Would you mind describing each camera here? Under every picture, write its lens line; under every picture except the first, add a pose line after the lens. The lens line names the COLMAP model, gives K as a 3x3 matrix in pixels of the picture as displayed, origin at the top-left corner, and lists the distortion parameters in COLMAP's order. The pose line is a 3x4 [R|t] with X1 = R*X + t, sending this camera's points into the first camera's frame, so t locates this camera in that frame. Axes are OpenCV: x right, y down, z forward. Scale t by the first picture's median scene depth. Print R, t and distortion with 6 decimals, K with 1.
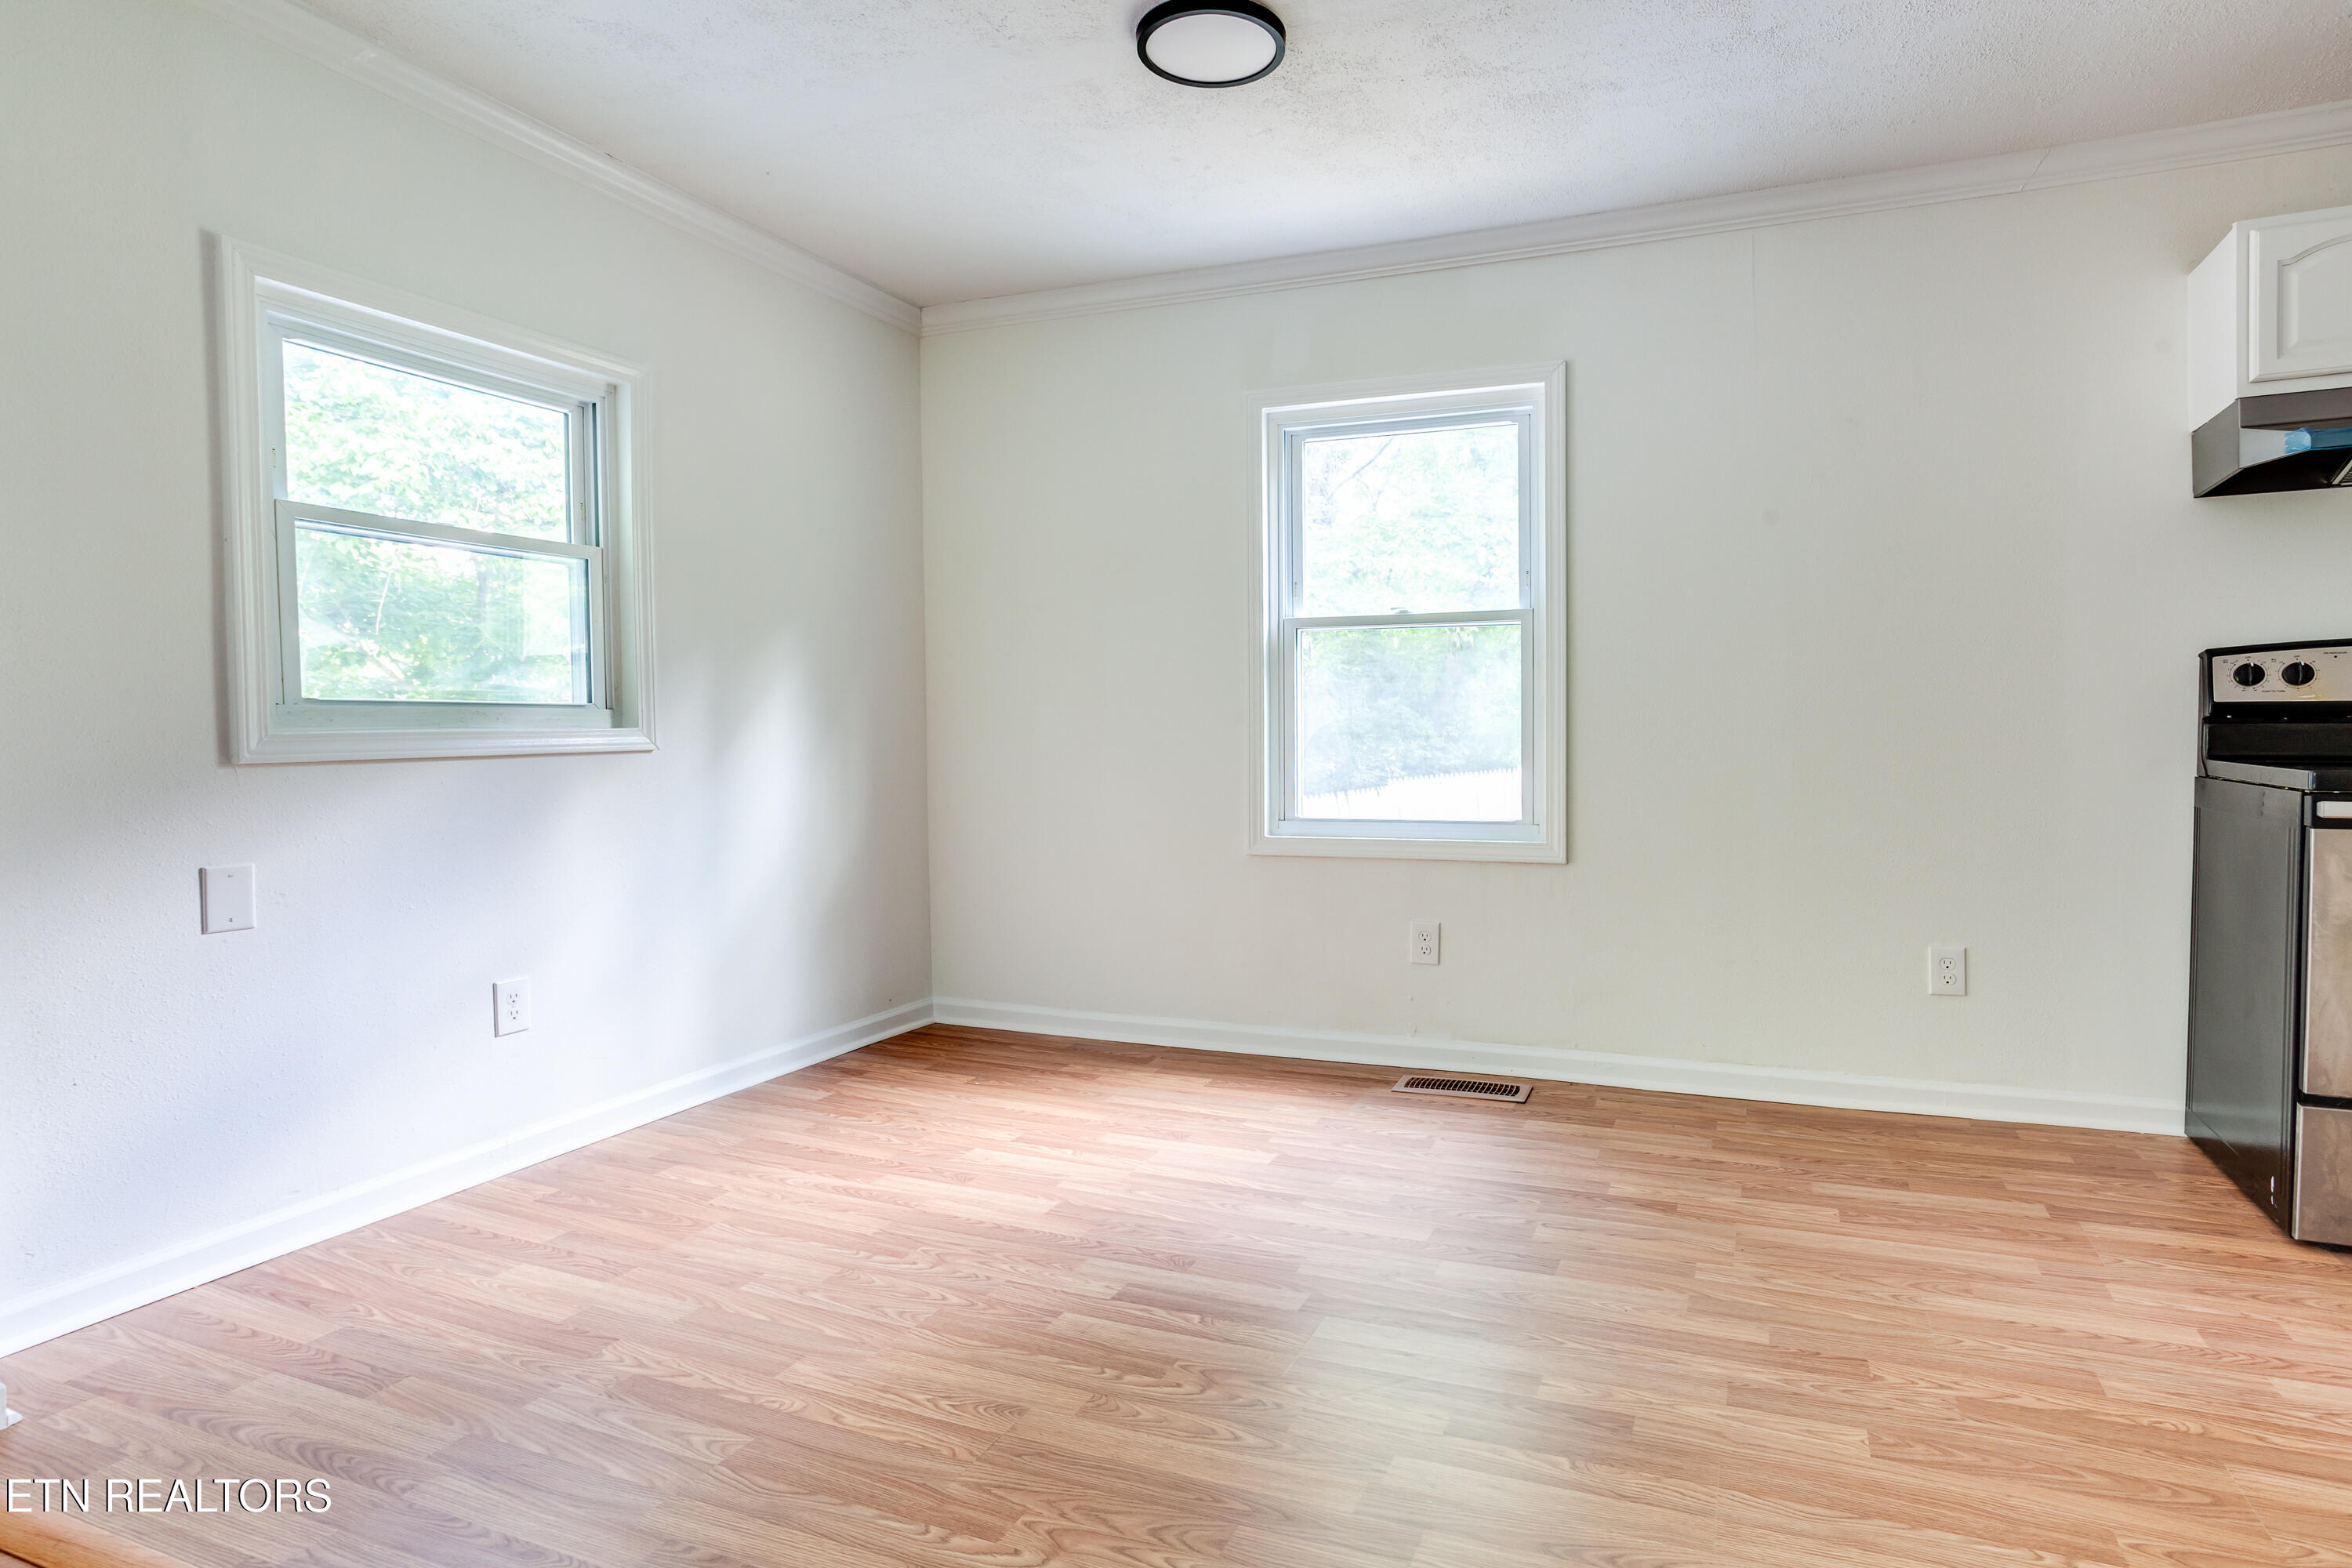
lens RADIAL K [[1188.7, 0, 1355.8], [0, 1188.7, 765.9], [0, 0, 1]] dist [-0.049469, 0.031548]
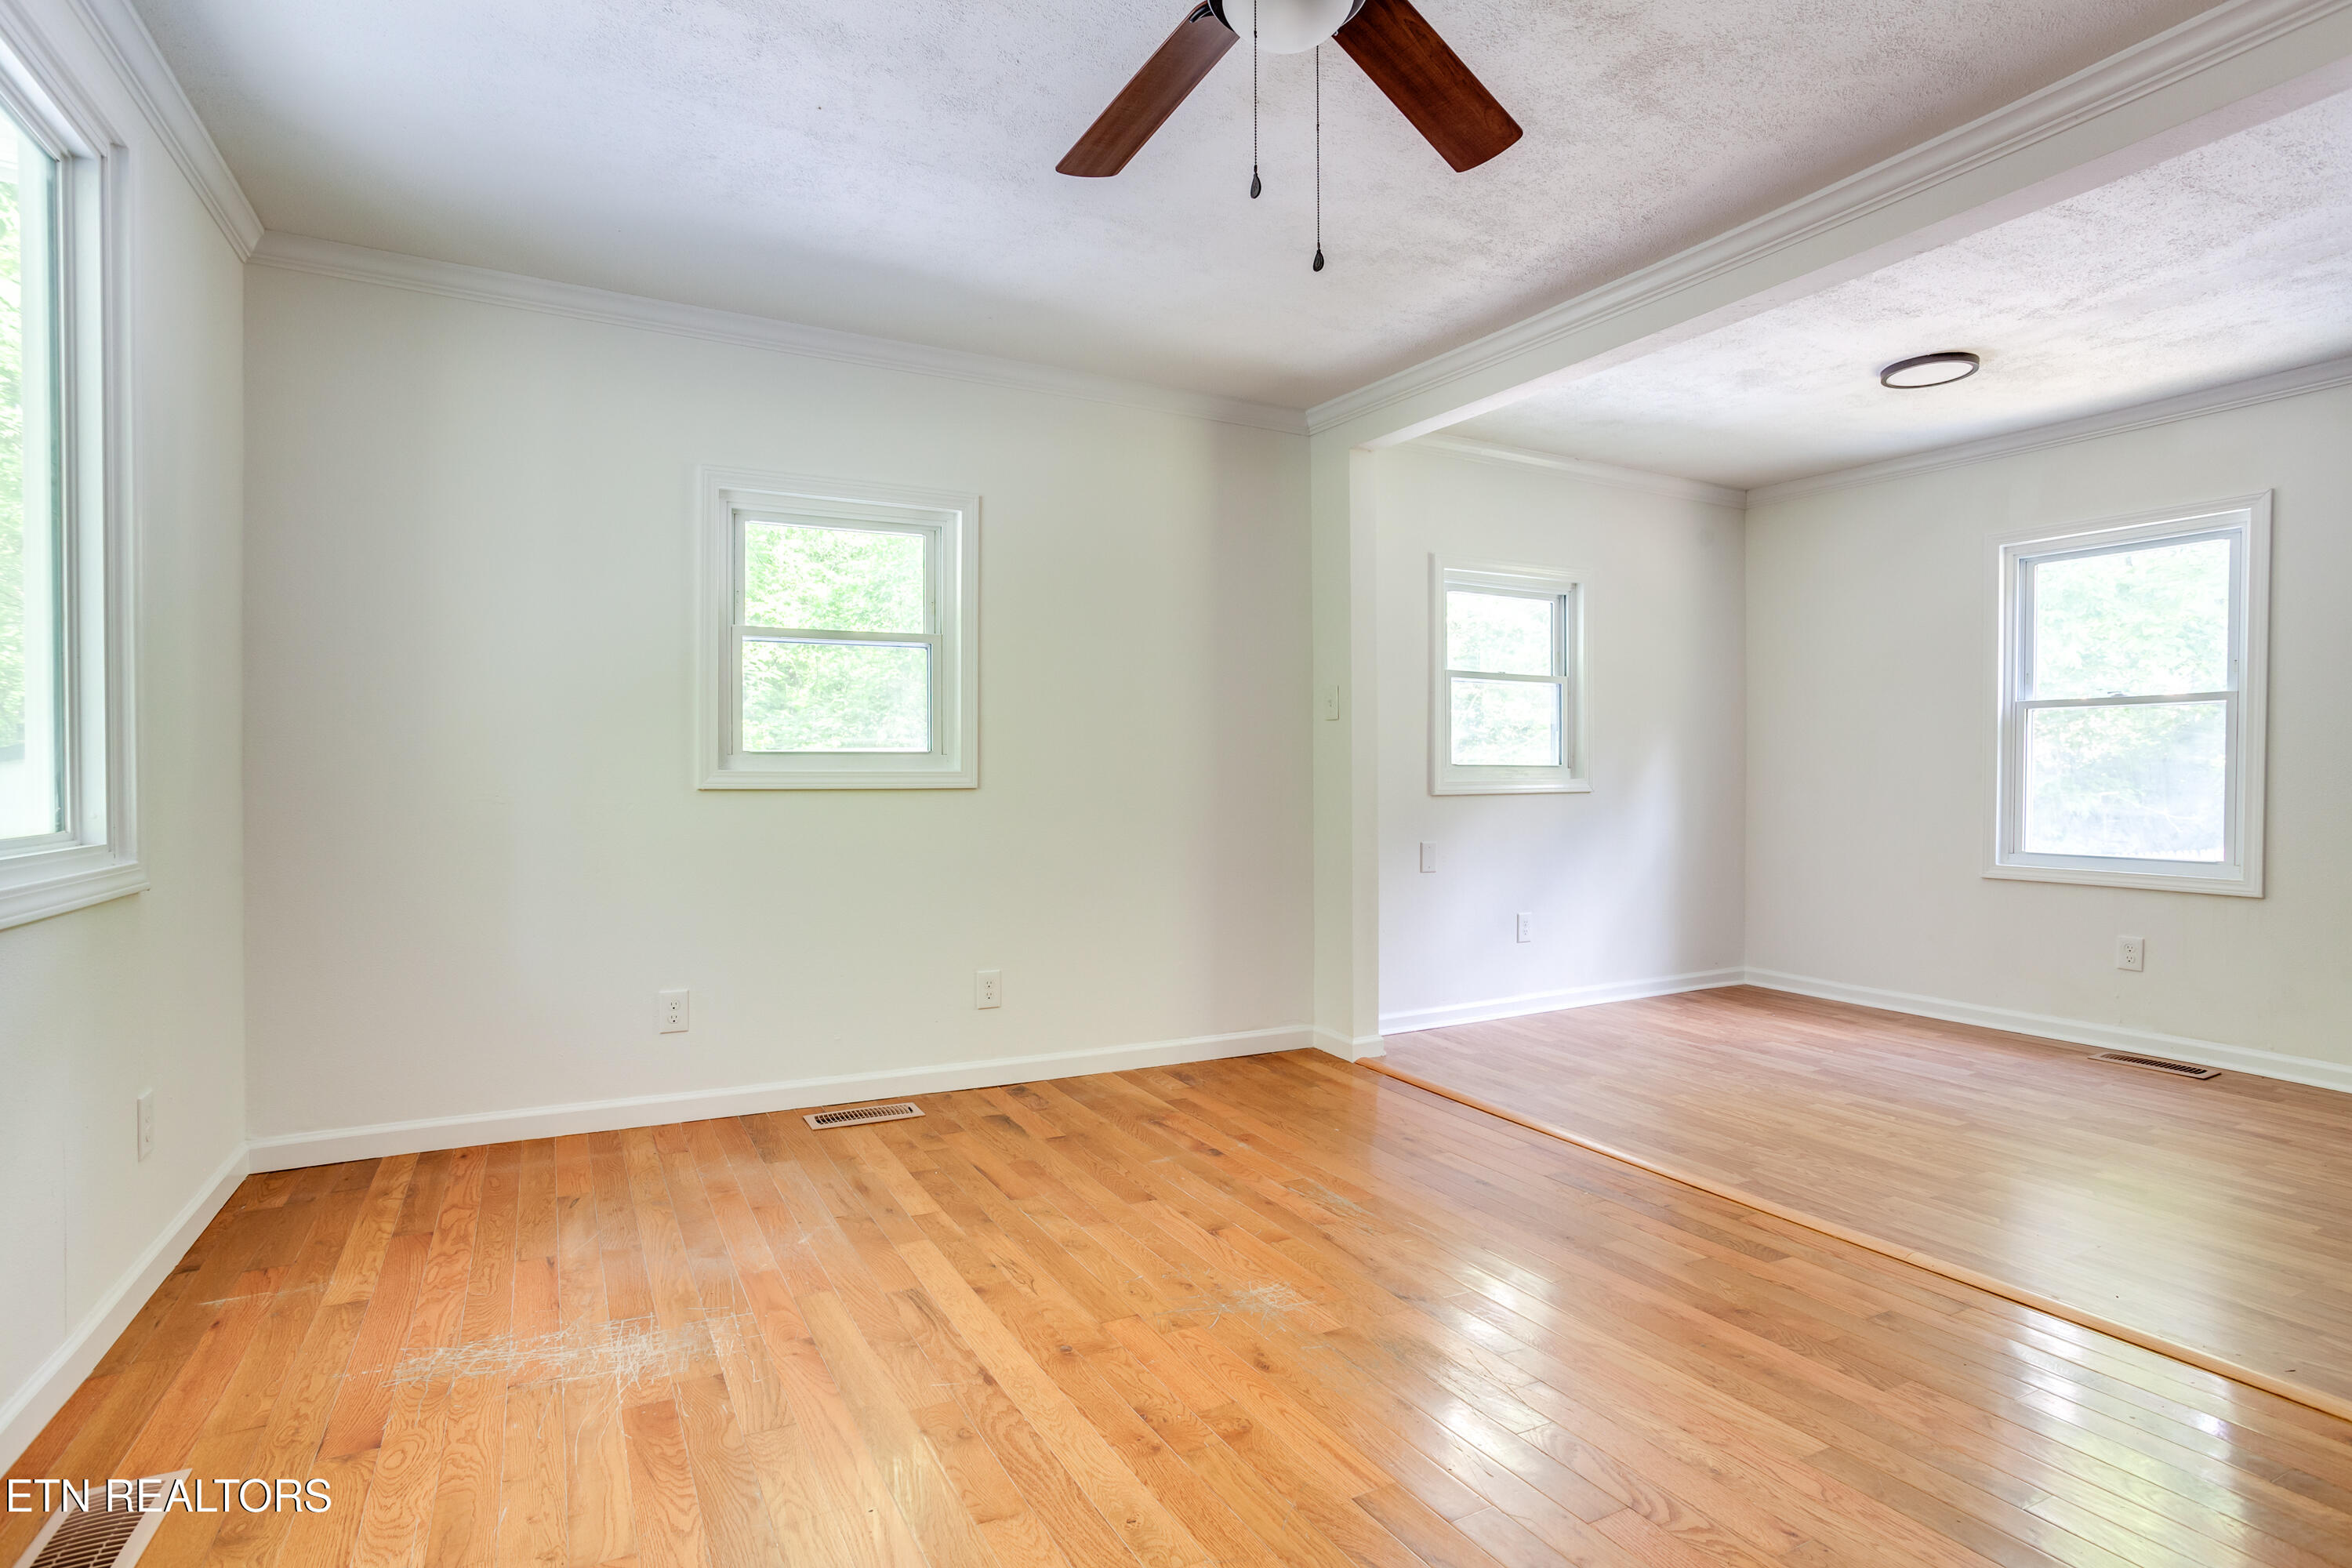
lens RADIAL K [[1291.4, 0, 1288.3], [0, 1291.4, 783.2], [0, 0, 1]] dist [-0.058708, 0.044339]
pose [[0.777627, 0.016442, -0.628511, 0.265439], [-0.026937, 0.999611, -0.007179, 0.000073], [0.628149, 0.022513, 0.777767, -0.809838]]
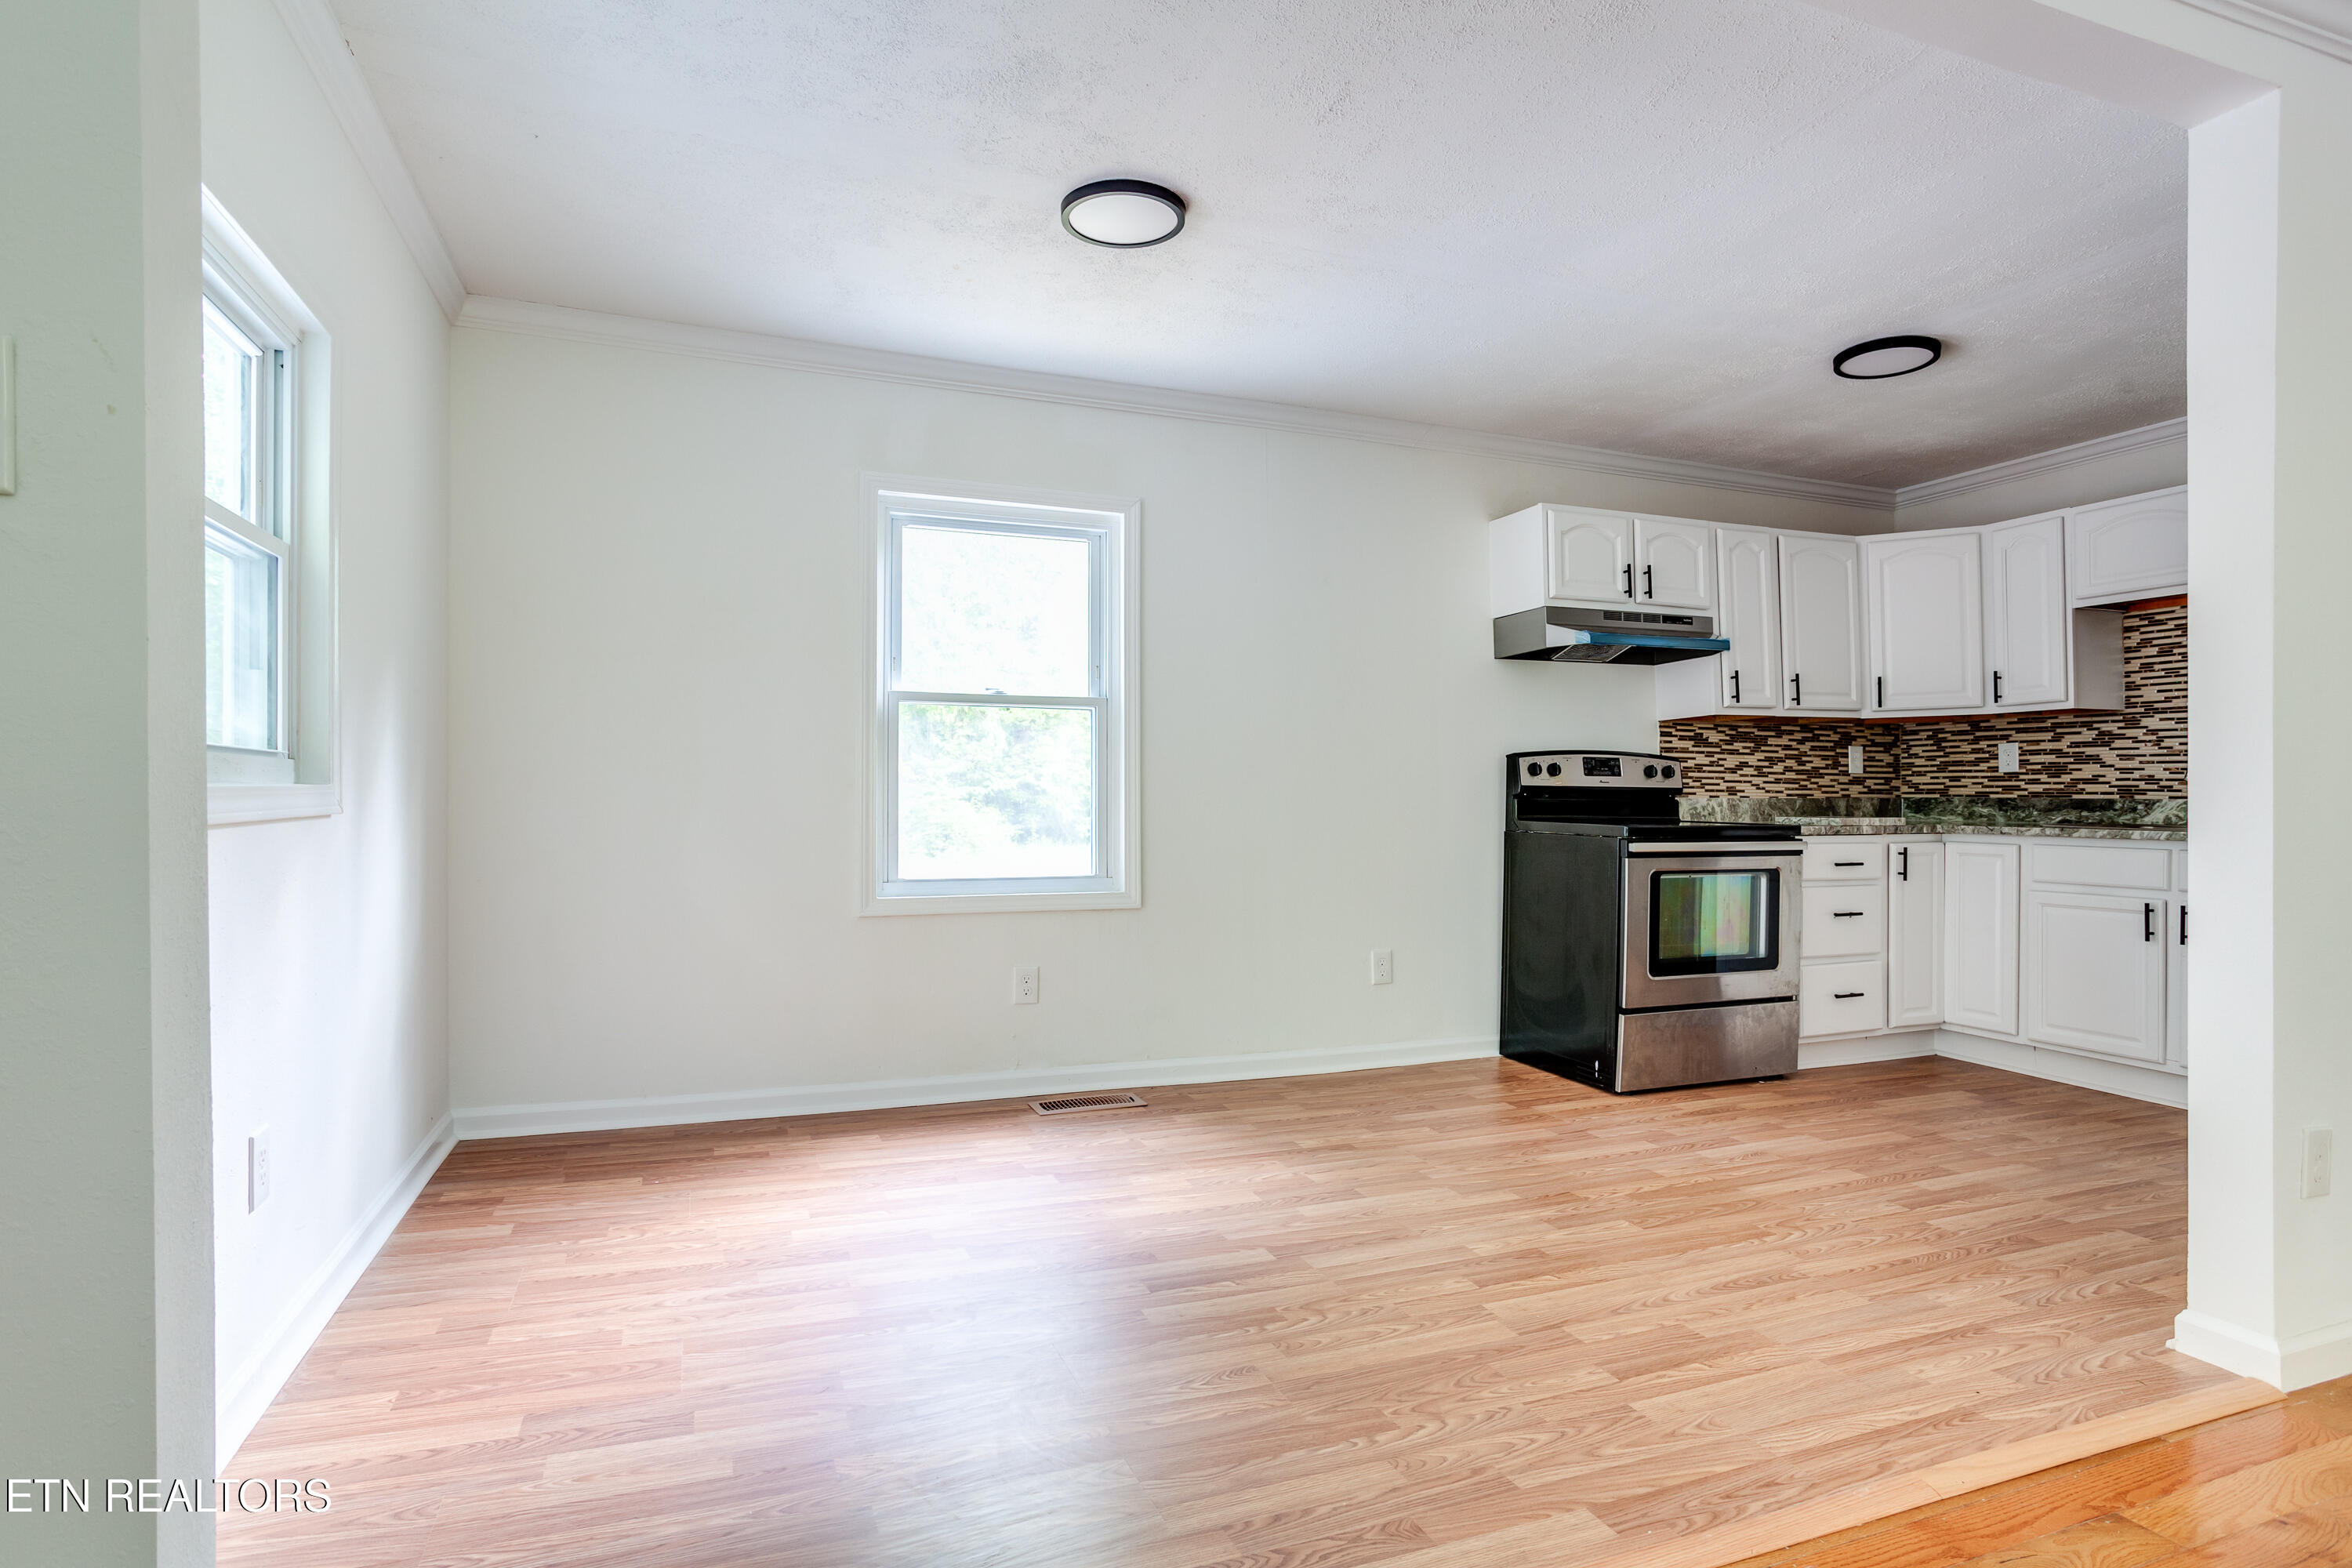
lens RADIAL K [[1143.2, 0, 1122.3], [0, 1143.2, 794.9], [0, 0, 1]] dist [-0.046647, 0.011753]
pose [[0.777663, 0.010878, 0.628587, -0.709091], [0.009134, 0.999549, -0.028598, -0.000495], [-0.628614, 0.027981, 0.777214, 0.110861]]
